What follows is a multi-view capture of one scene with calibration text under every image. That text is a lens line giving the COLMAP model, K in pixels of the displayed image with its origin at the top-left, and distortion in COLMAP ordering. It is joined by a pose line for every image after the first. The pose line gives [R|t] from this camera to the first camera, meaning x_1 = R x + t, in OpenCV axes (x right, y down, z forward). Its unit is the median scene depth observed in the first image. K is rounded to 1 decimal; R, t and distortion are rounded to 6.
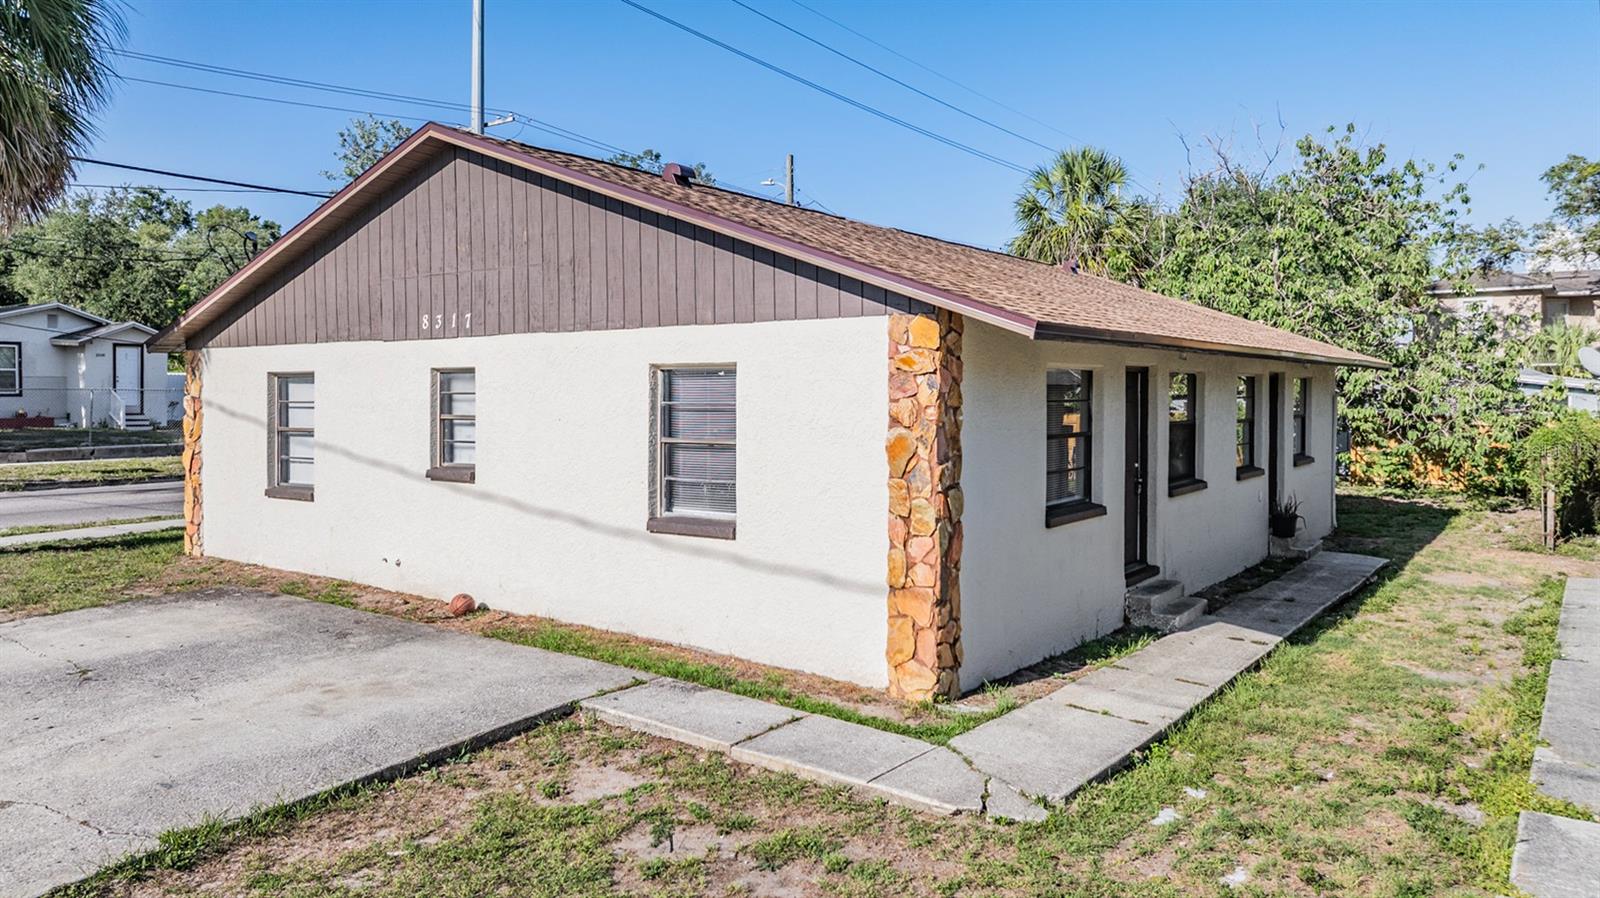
lens RADIAL K [[1141.1, 0, 800.0], [0, 1141.1, 449.0], [0, 0, 1]] dist [-0.009670, 0.002378]
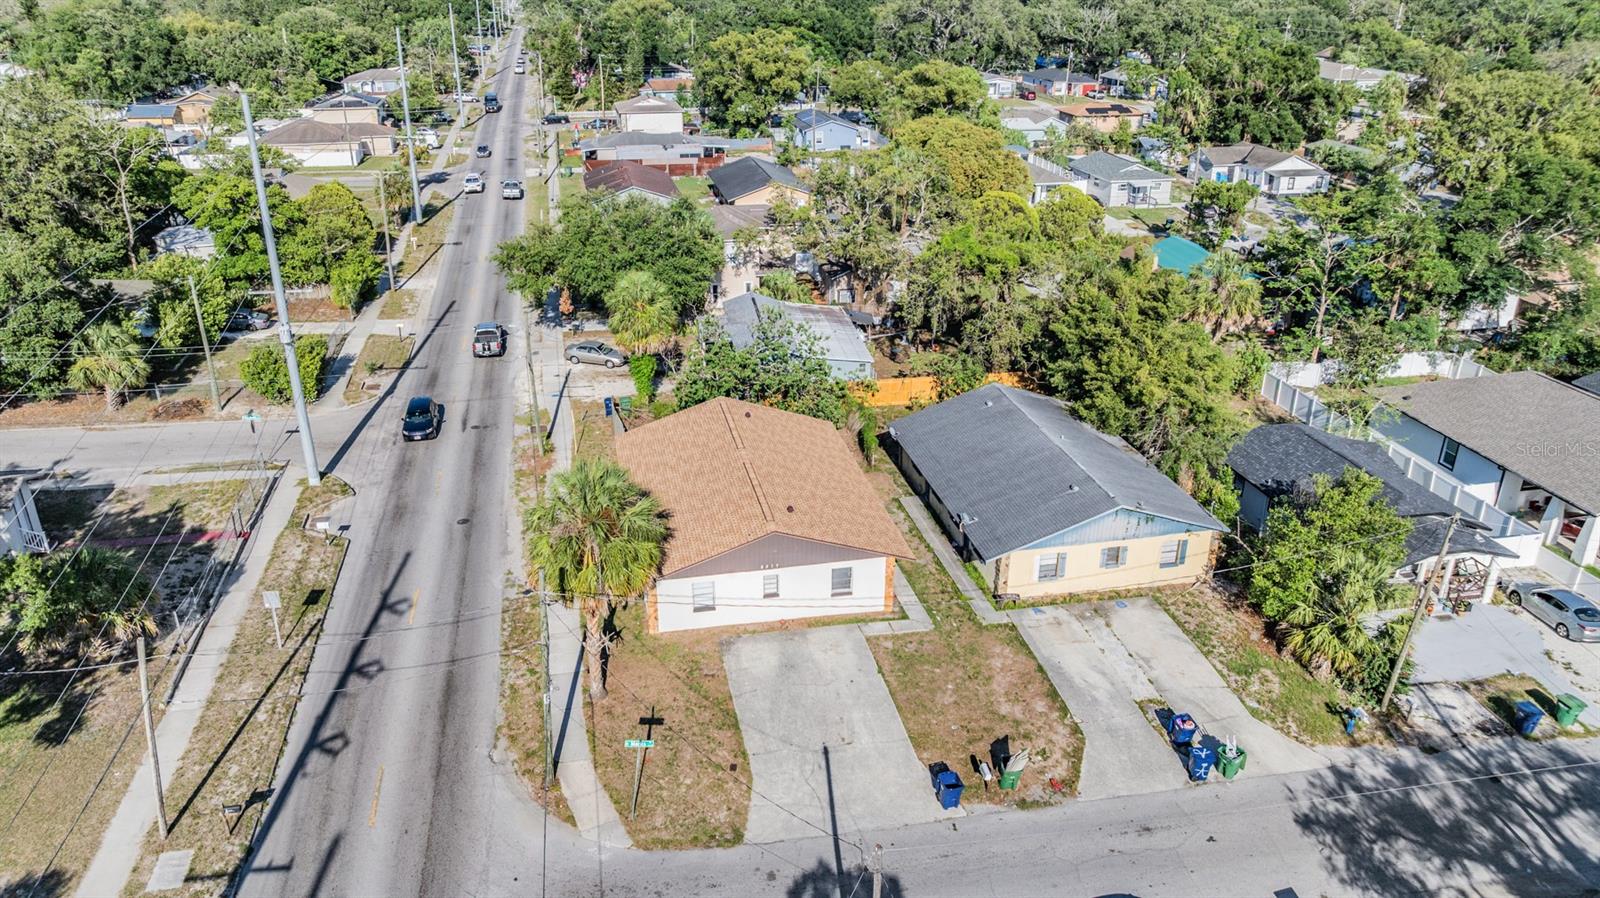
lens RADIAL K [[1141.1, 0, 800.0], [0, 1141.1, 449.0], [0, 0, 1]] dist [-0.009670, 0.002378]
pose [[0.676599, -0.301022, 0.672012, -3.266386], [0.038446, 0.925820, 0.376005, -2.328238], [-0.735348, -0.228568, 0.637981, -1.882132]]
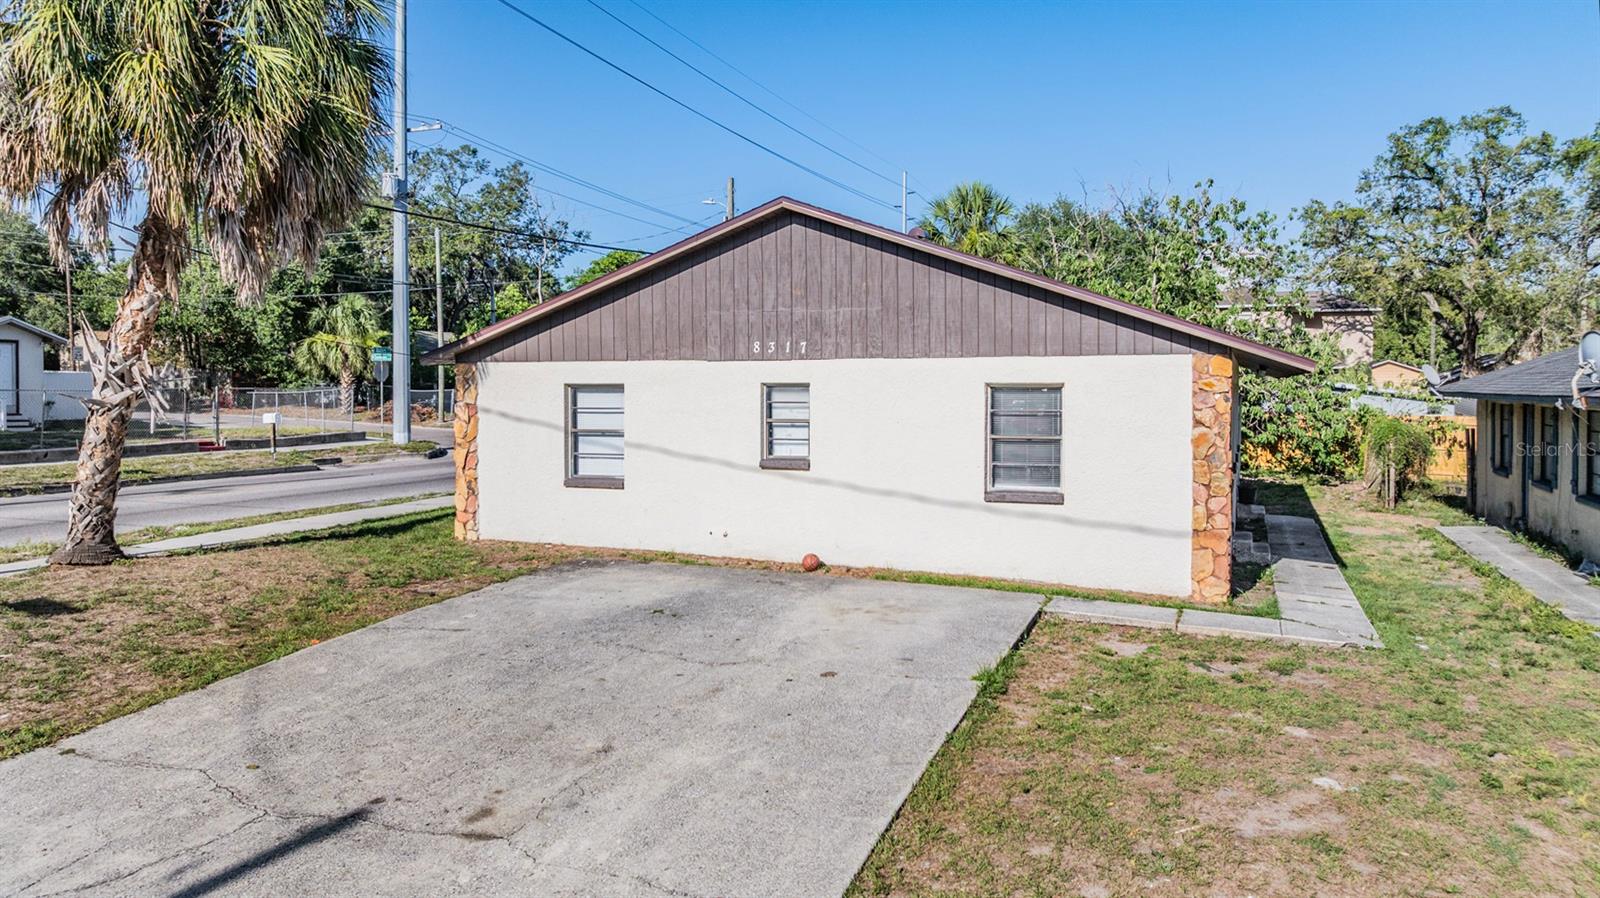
lens RADIAL K [[1152.4, 0, 800.0], [0, 1152.4, 449.0], [0, 0, 1]] dist [-0.004335, -0.001759]
pose [[0.970316, -0.012209, 0.241532, -0.664434], [0.010992, 0.999919, 0.006388, -0.003981], [-0.241590, -0.003544, 0.970372, -0.313805]]
